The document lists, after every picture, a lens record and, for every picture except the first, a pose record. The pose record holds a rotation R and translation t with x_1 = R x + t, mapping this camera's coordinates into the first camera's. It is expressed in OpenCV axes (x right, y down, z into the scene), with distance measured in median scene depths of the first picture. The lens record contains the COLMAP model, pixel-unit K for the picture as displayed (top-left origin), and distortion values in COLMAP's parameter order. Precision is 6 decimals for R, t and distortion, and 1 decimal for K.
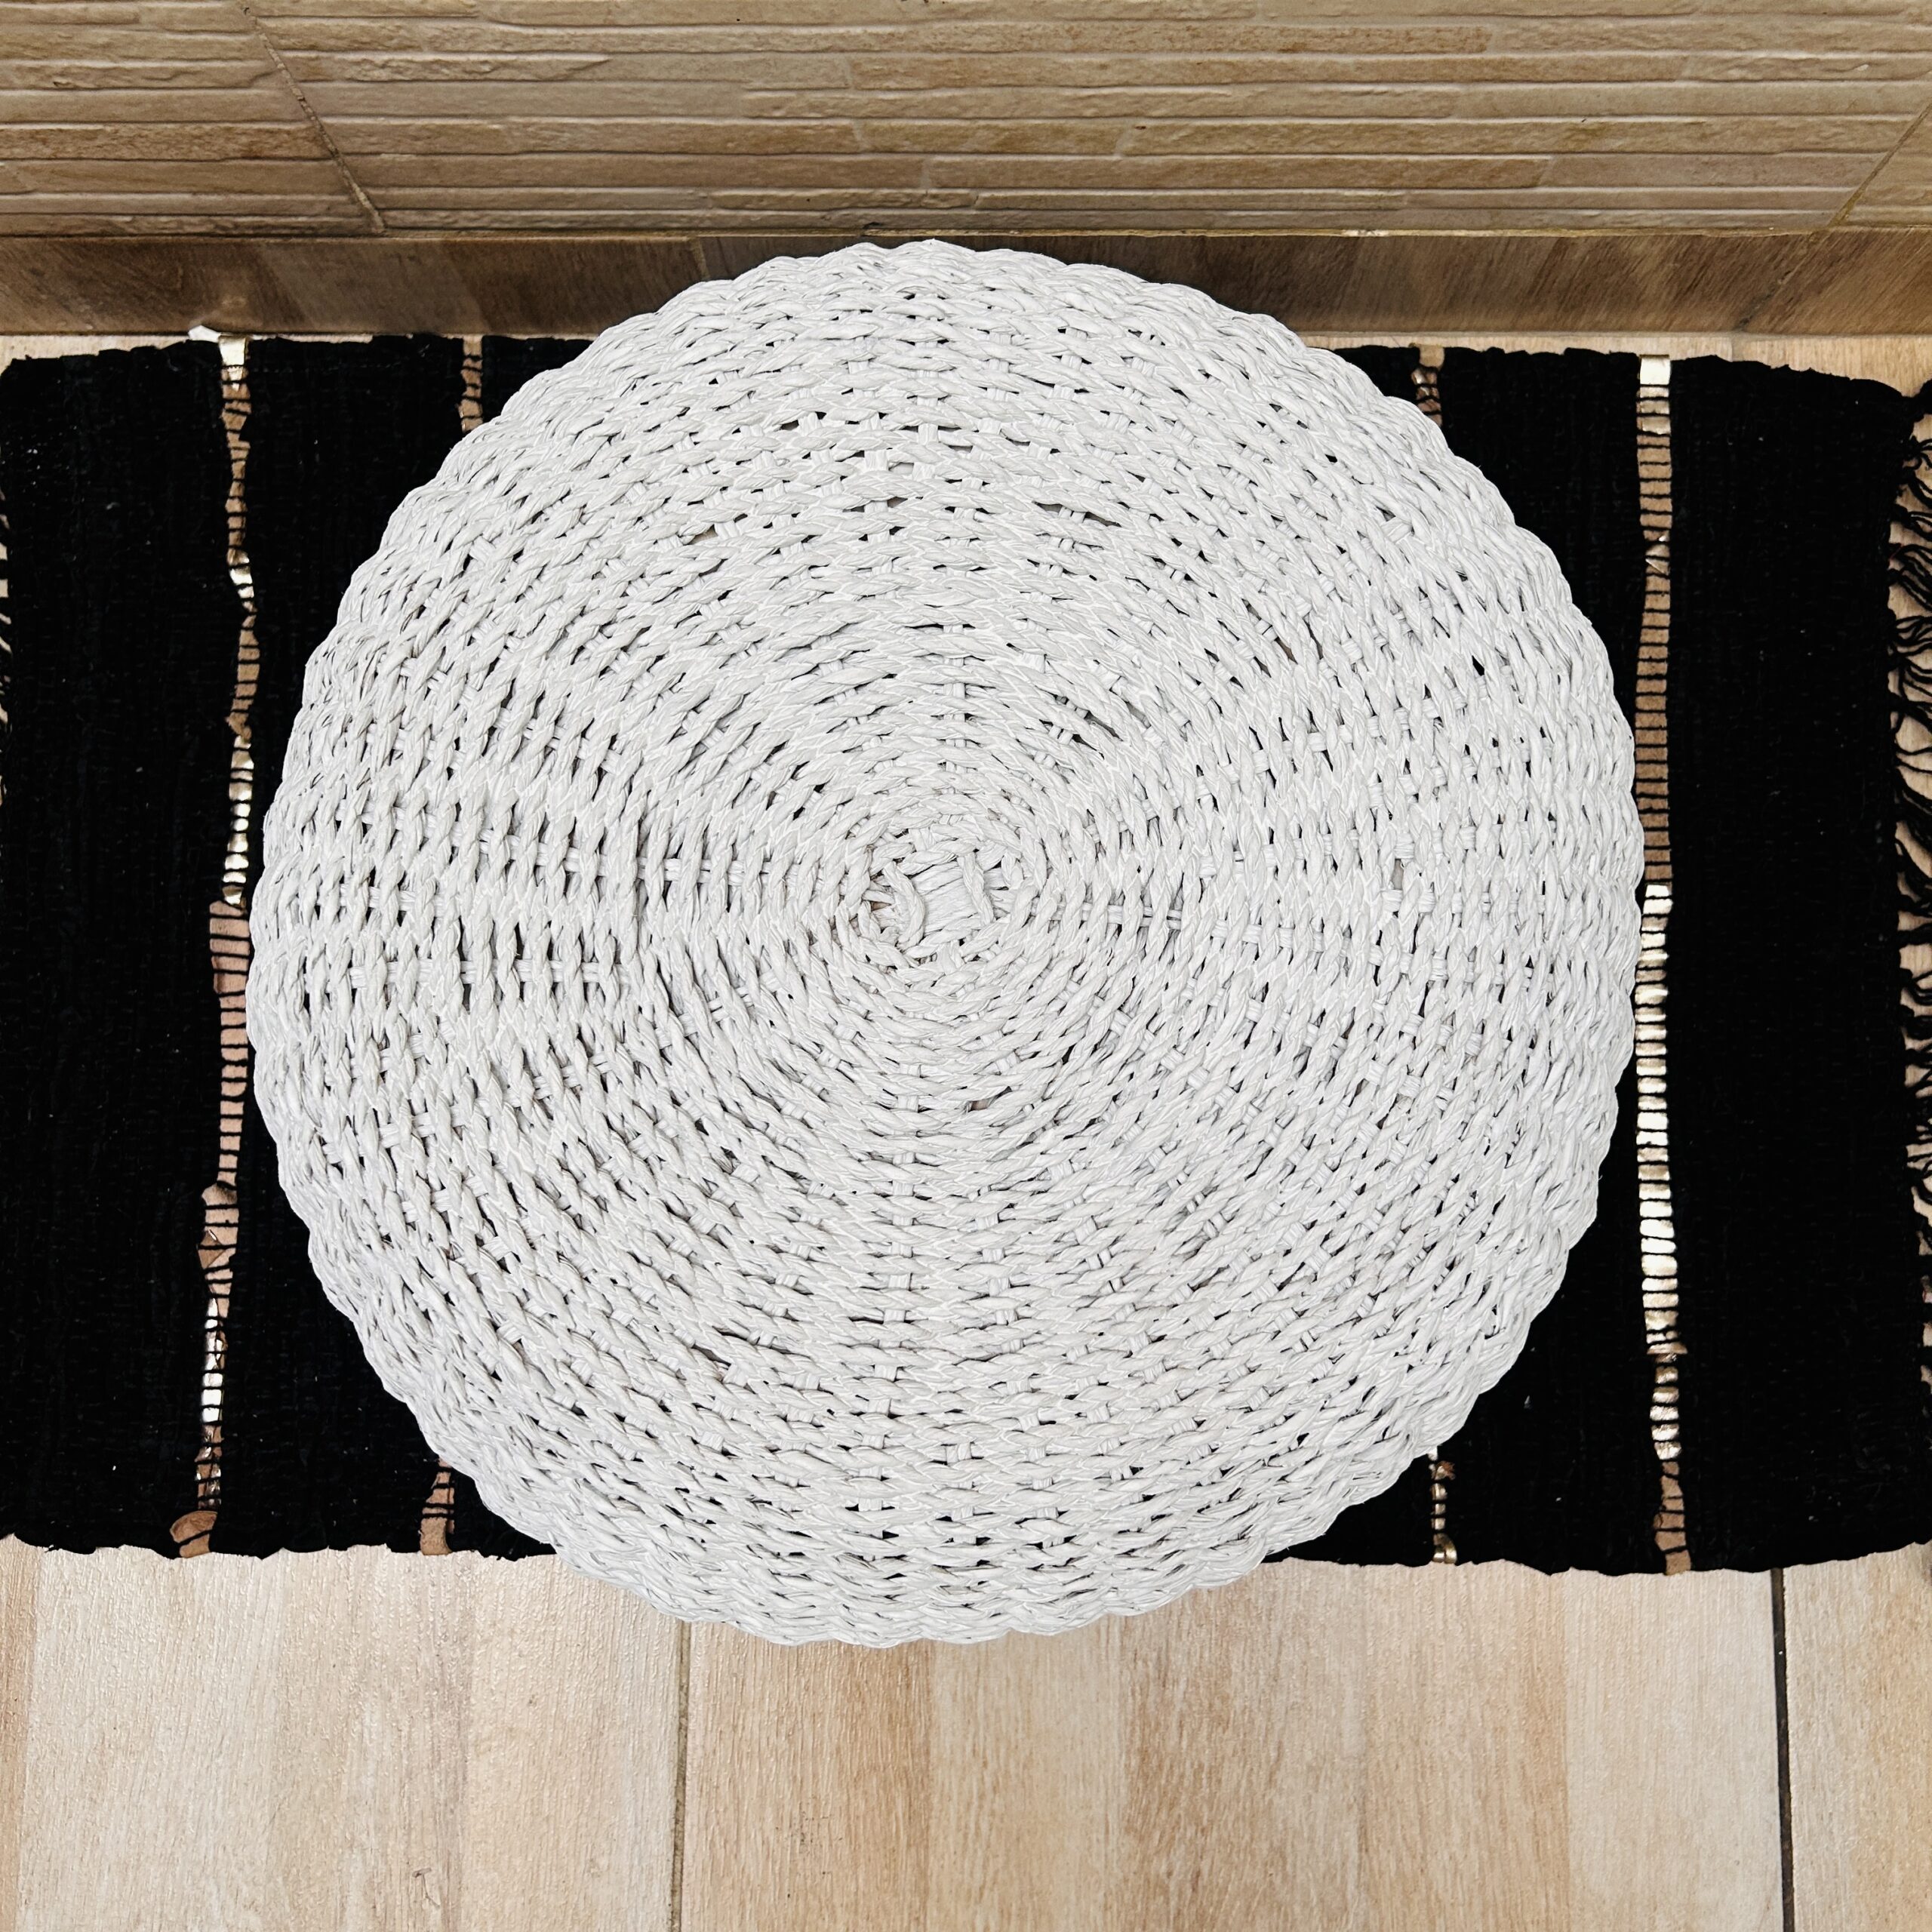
lens RADIAL K [[1951.8, 0, 964.3], [0, 1951.8, 976.4], [0, 0, 1]] dist [0.018788, -0.016243]
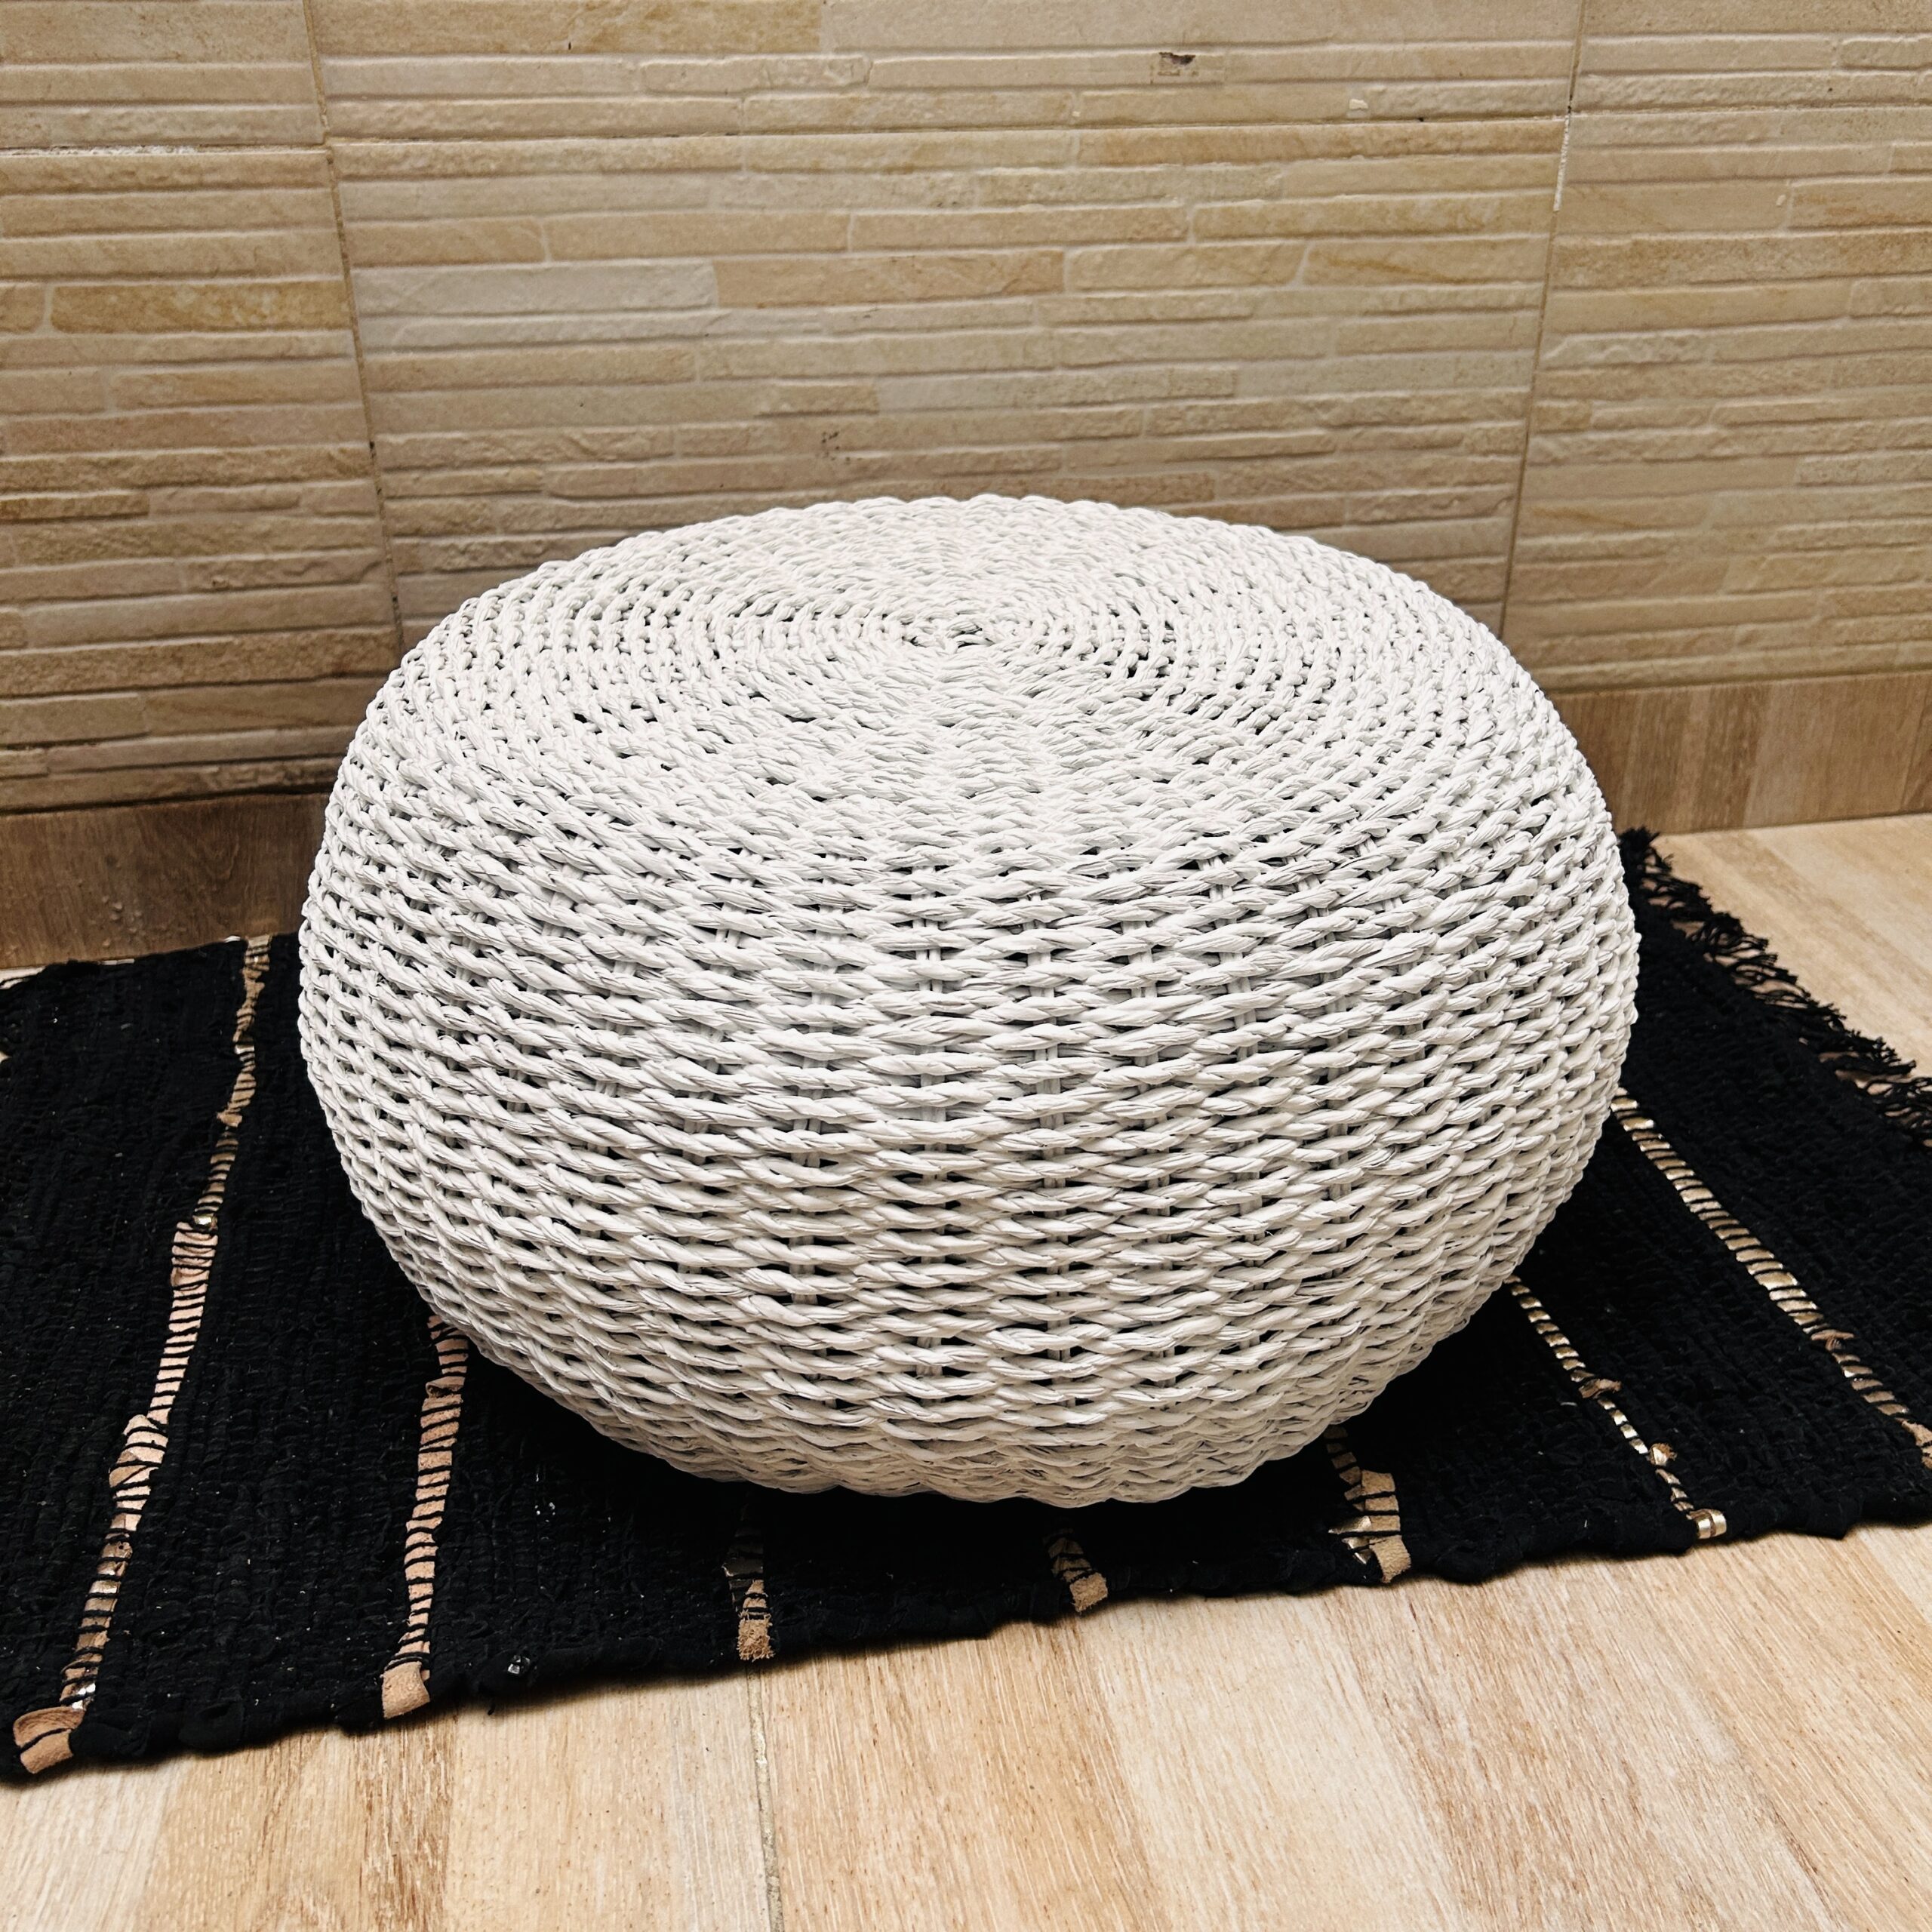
lens RADIAL K [[1940.9, 0, 960.1], [0, 1940.9, 958.3], [0, 0, 1]] dist [0.025516, -0.022864]
pose [[0.983866, -0.078438, 0.160796, -0.179294], [0.176810, 0.563495, -0.806977, 0.823495], [-0.027310, 0.822387, 0.568272, 0.404138]]
